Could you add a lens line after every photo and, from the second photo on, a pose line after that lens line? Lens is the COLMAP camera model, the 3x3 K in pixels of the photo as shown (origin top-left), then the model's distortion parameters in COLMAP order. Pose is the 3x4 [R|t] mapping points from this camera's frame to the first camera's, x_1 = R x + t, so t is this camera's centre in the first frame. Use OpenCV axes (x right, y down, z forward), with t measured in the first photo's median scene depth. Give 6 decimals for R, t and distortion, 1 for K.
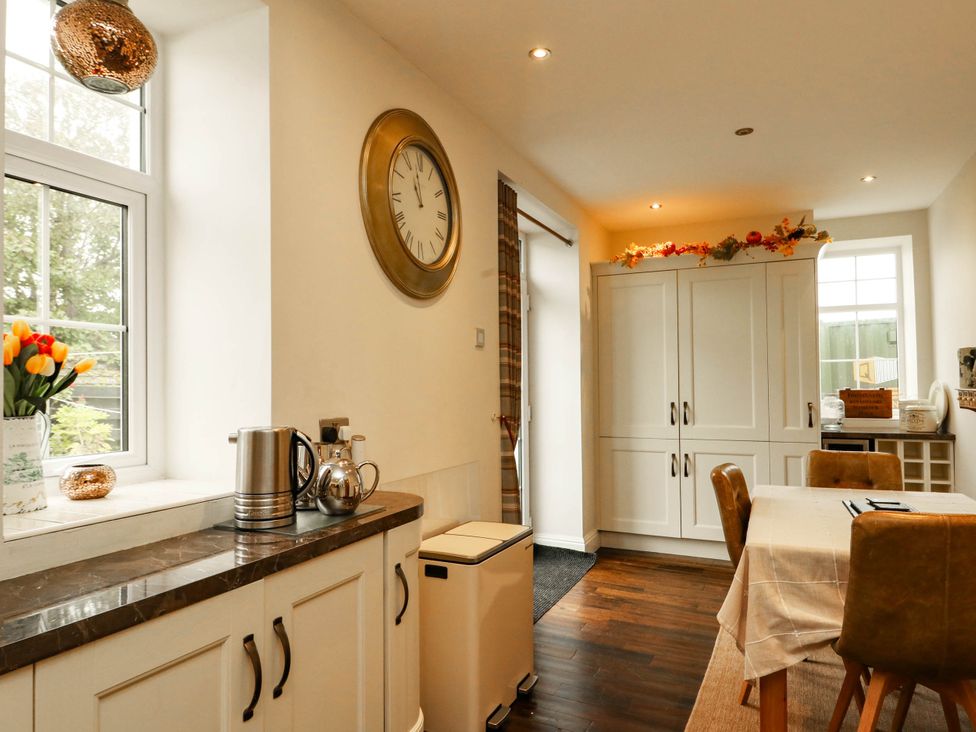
lens RADIAL K [[617.3, 0, 487.5], [0, 617.3, 365.1], [0, 0, 1]] dist [0.008530, -0.014959]
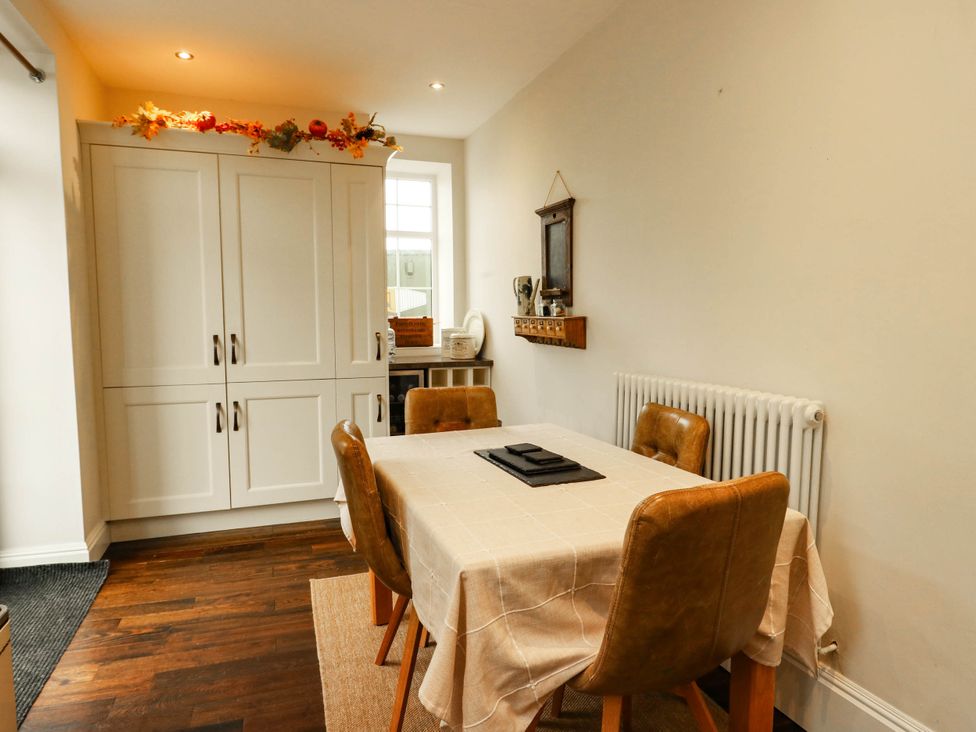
lens RADIAL K [[617.3, 0, 487.5], [0, 617.3, 365.1], [0, 0, 1]] dist [0.008530, -0.014959]
pose [[0.711905, -0.053616, 0.700226, 0.008420], [-0.026183, 0.994362, 0.102758, 0.011514], [-0.701787, -0.091488, 0.706488, 0.246871]]
